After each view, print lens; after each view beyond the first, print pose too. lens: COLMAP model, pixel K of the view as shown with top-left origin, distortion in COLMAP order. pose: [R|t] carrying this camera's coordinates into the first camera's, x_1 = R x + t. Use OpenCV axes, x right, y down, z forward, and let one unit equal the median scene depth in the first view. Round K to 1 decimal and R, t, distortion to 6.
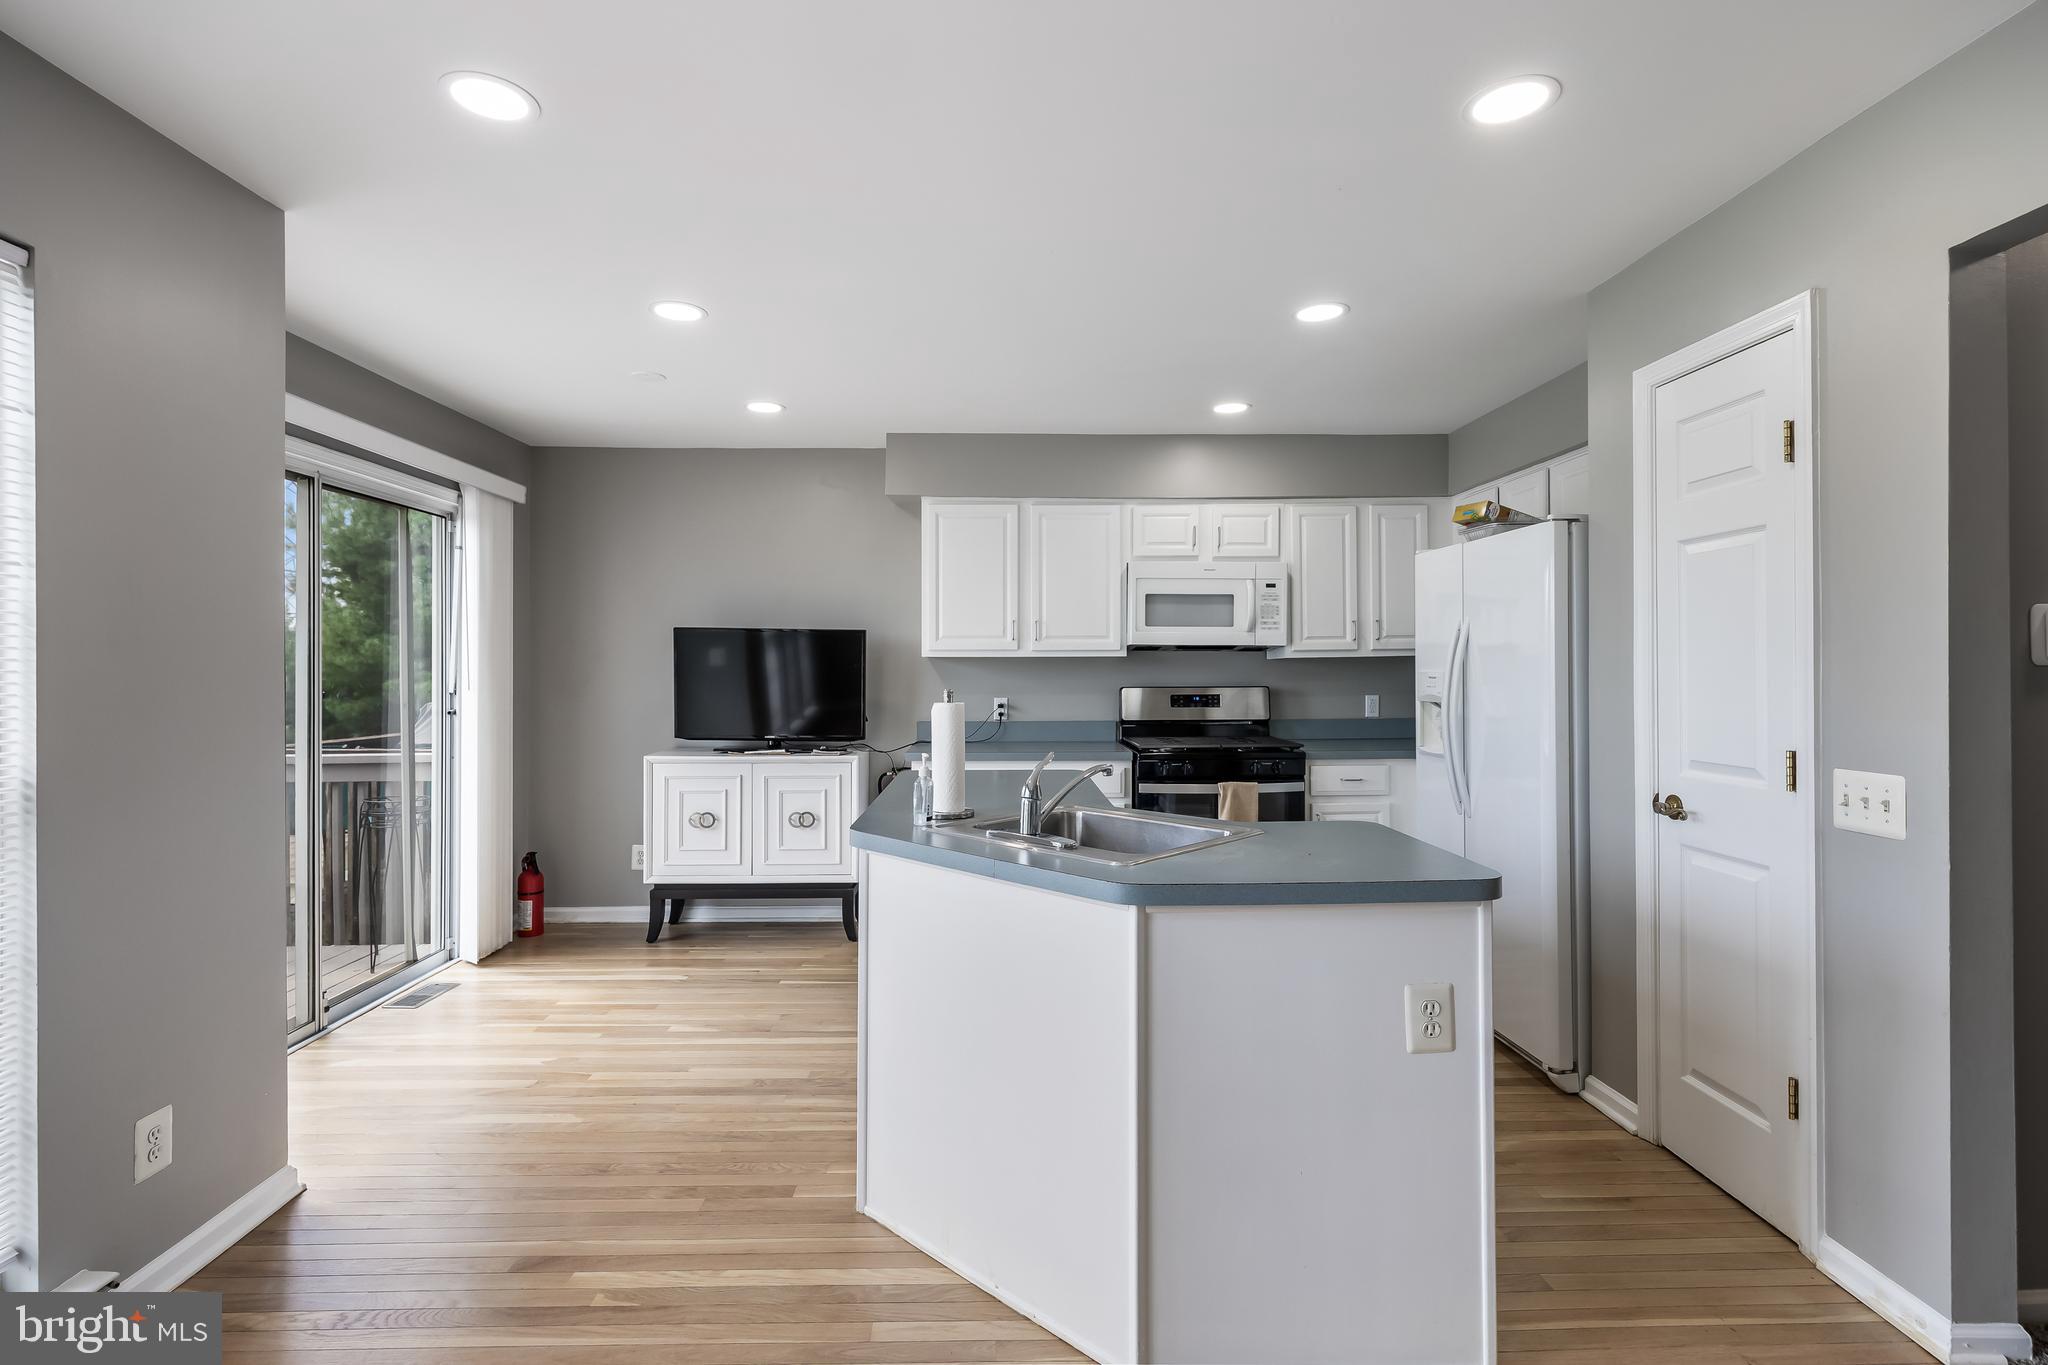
lens RADIAL K [[963.0, 0, 1013.0], [0, 963.0, 690.3], [0, 0, 1]] dist [-0.013317, 0.000956]
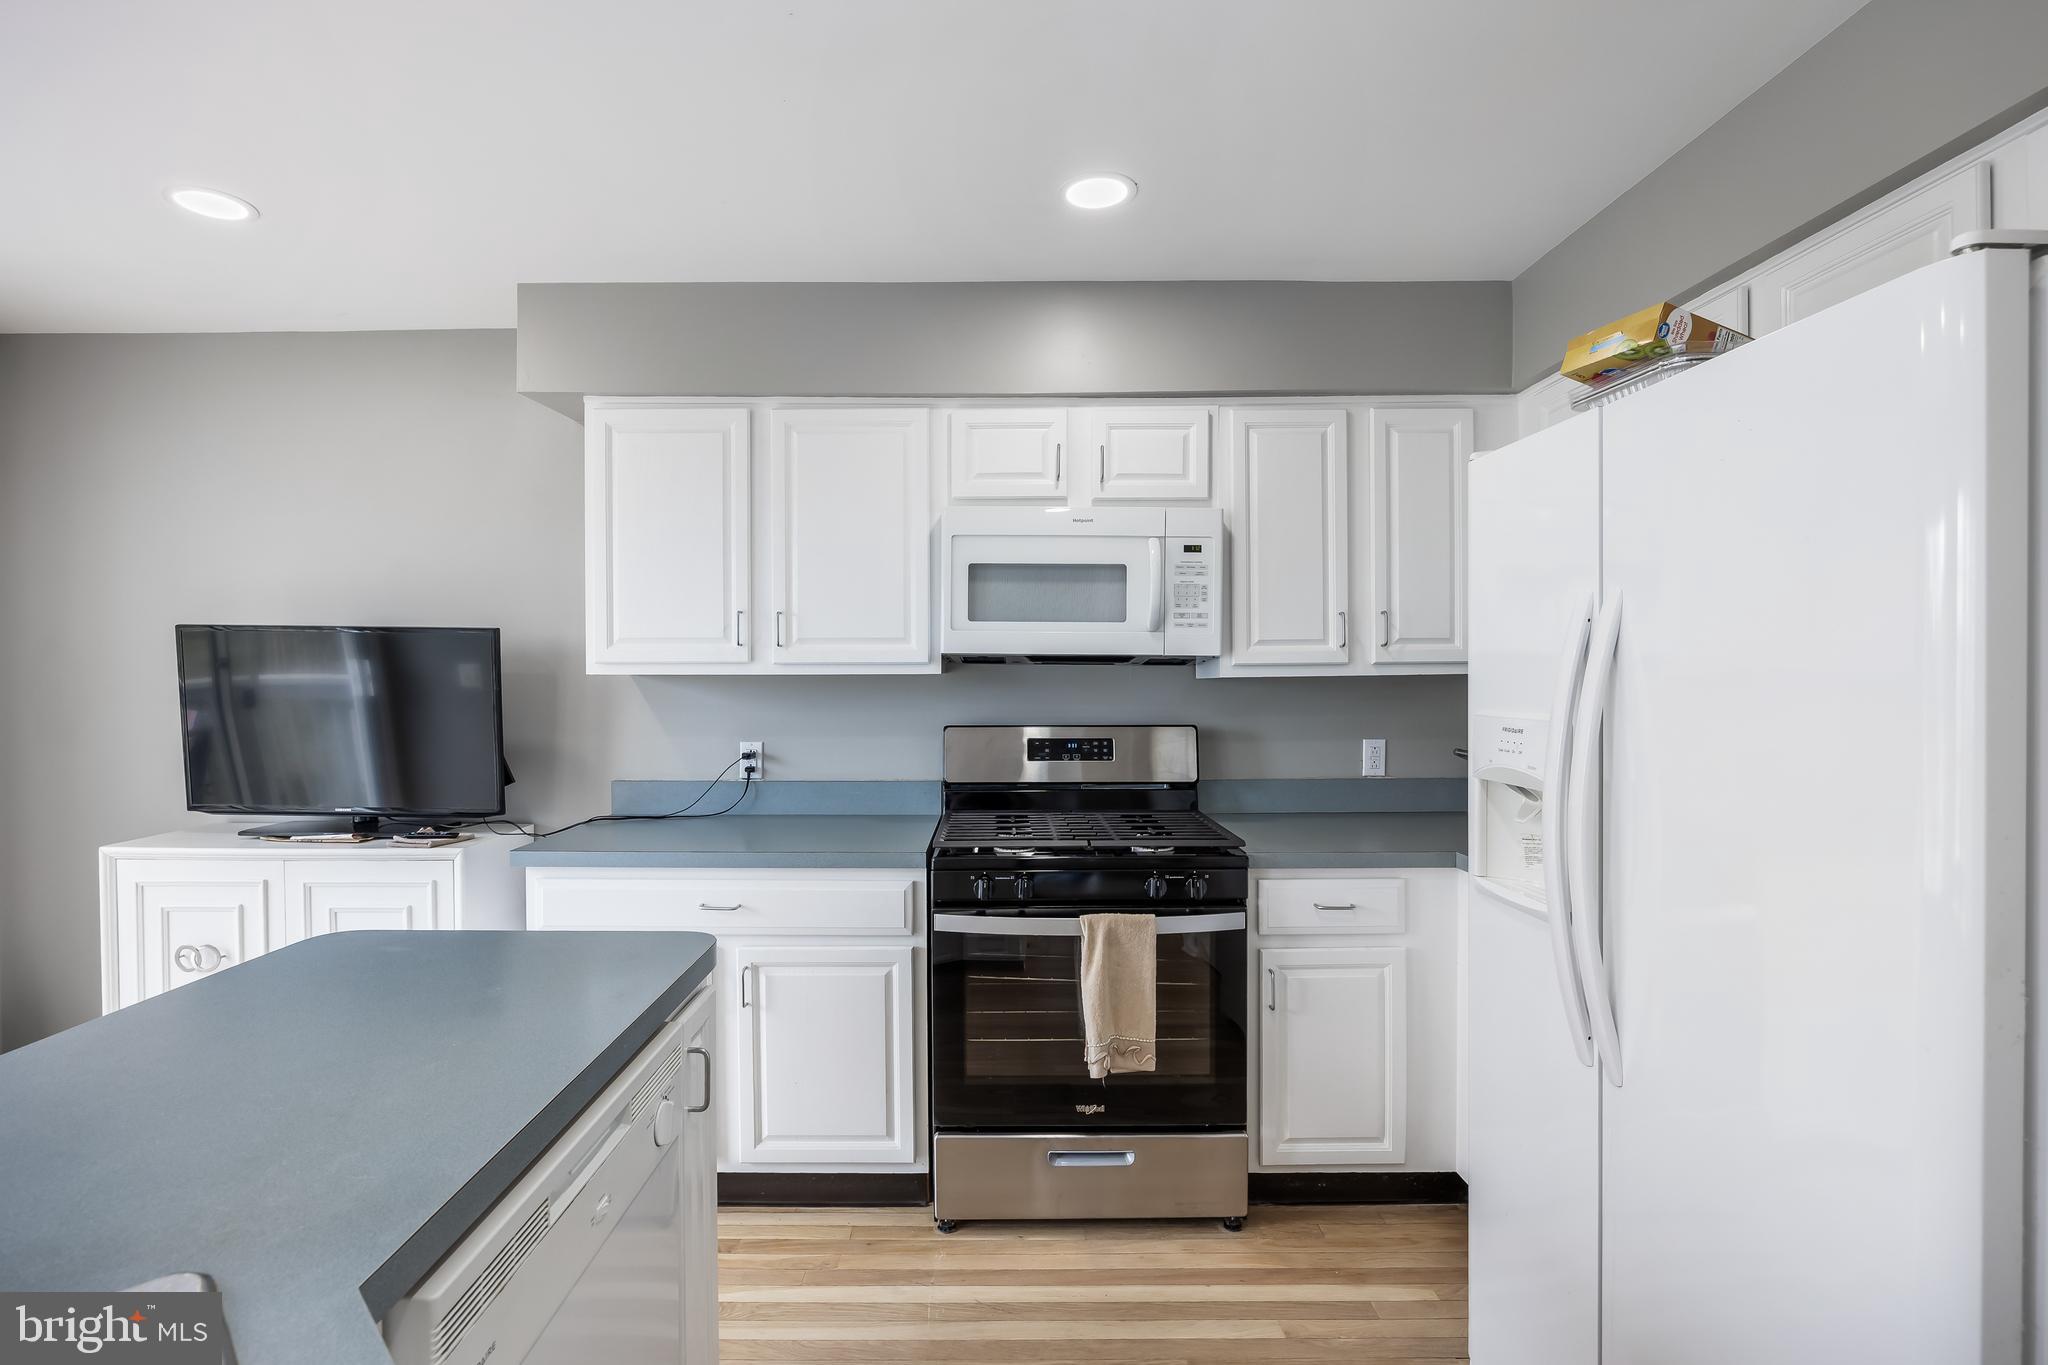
lens RADIAL K [[963.0, 0, 986.6], [0, 963.0, 705.6], [0, 0, 1]] dist [-0.013317, 0.000956]
pose [[0.999718, 0.002129, -0.023656, 0.161759], [-0.001937, 0.999965, 0.008122, -0.021784], [0.023672, -0.008073, 0.999687, 0.436690]]
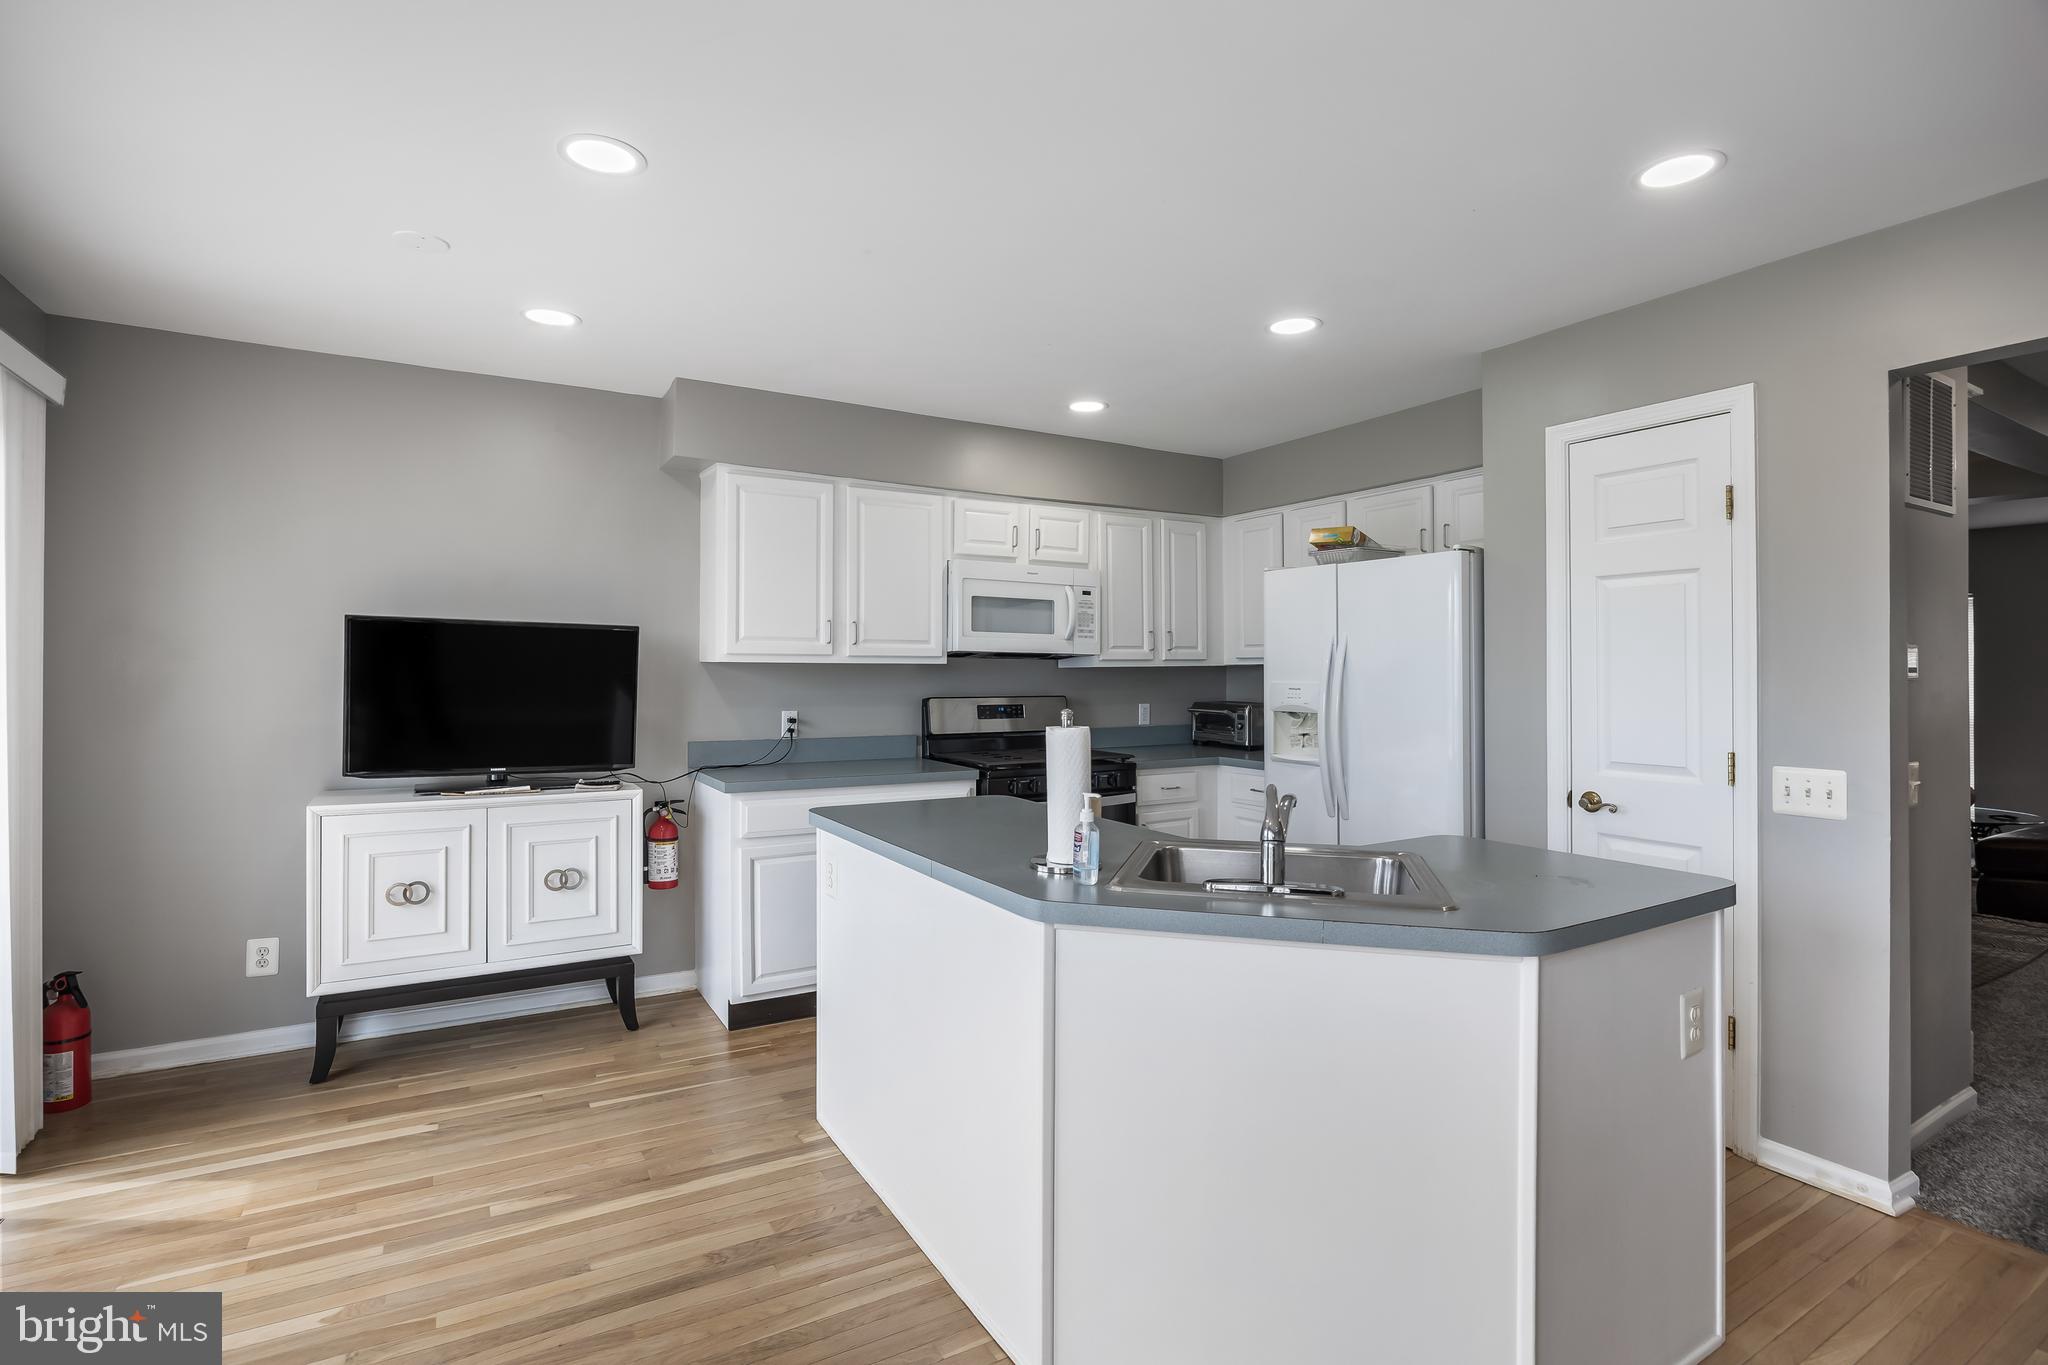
lens RADIAL K [[975.8, 0, 1020.9], [0, 975.8, 691.0], [0, 0, 1]] dist [-0.023795, 0.002183]
pose [[0.869496, -0.003477, 0.493927, -0.280034], [0.004200, 0.999991, -0.000353, -0.009314], [-0.493922, 0.002381, 0.869503, 0.171267]]
